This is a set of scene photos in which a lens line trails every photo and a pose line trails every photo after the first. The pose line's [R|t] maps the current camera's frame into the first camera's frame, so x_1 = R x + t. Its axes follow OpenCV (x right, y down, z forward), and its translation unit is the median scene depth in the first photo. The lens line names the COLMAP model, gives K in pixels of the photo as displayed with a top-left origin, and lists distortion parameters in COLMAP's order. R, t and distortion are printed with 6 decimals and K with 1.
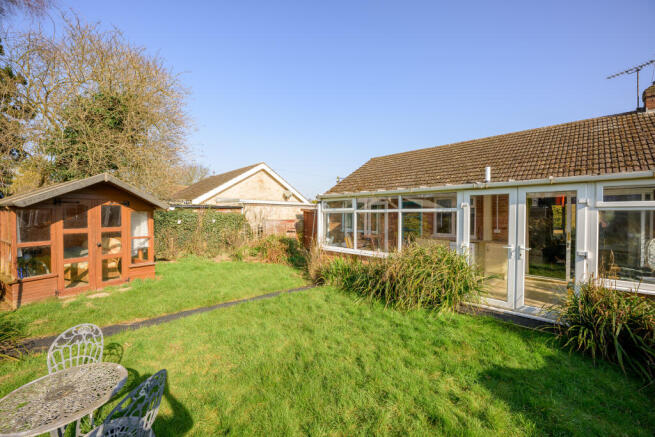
lens RADIAL K [[267.0, 0, 327.5], [0, 267.0, 218.5], [0, 0, 1]] dist [-0.024644, 0.000017]
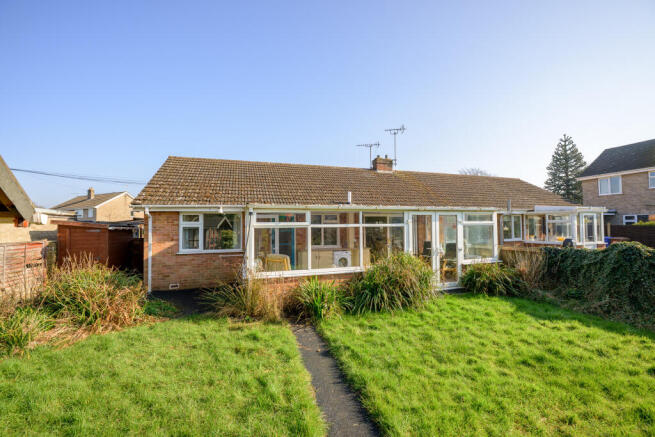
lens RADIAL K [[267.0, 0, 327.5], [0, 267.0, 218.5], [0, 0, 1]] dist [-0.024644, 0.000017]
pose [[0.445264, 0.027364, 0.894981, -0.657193], [0.021242, 0.998929, -0.041111, -0.014328], [-0.895147, 0.037317, 0.444206, 0.562381]]
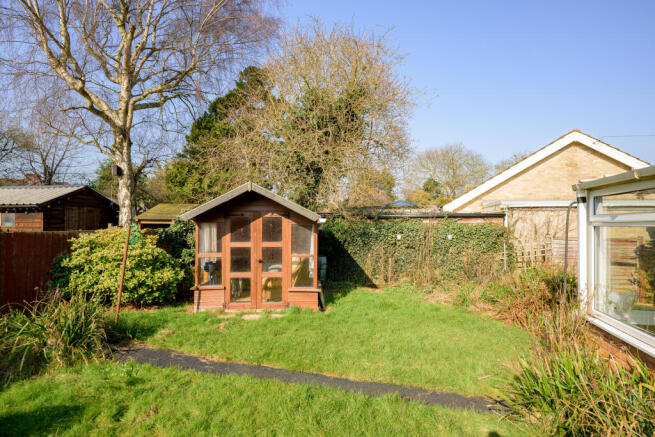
lens RADIAL K [[364.6, 0, 327.5], [0, 364.6, 218.5], [0, 0, 1]] dist [0.000787, 0.000145]
pose [[0.518642, -0.011444, -0.854915, 0.281826], [-0.014509, 0.999649, -0.022183, -0.018444], [0.854868, 0.023909, 0.518294, 0.443024]]
